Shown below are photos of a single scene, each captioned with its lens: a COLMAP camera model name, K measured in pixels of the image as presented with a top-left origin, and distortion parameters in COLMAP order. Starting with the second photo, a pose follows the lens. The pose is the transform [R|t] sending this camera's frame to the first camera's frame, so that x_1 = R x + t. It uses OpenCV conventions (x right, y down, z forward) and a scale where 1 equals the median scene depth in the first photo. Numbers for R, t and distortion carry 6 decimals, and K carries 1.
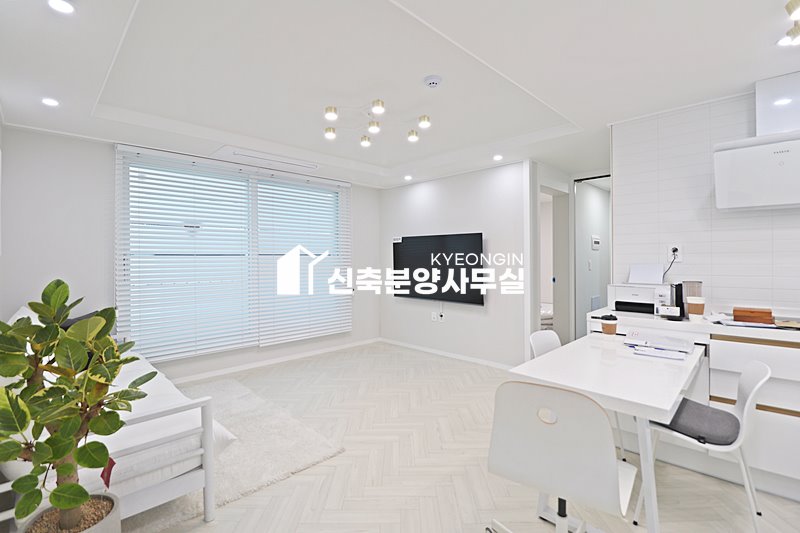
lens RADIAL K [[371.8, 0, 399.2], [0, 371.8, 260.8], [0, 0, 1]] dist [-0.005247, -0.009783]
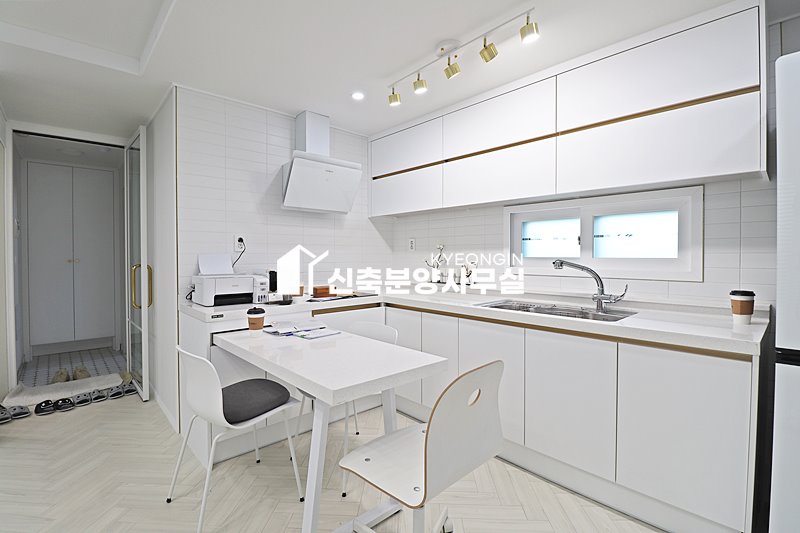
lens RADIAL K [[371.8, 0, 402.3], [0, 371.8, 258.5], [0, 0, 1]] dist [-0.005247, -0.009783]
pose [[0.034919, -0.005137, 0.999377, -0.251017], [0.006416, 0.999967, 0.004916, 0.019265], [-0.999370, 0.006240, 0.034951, 0.483174]]
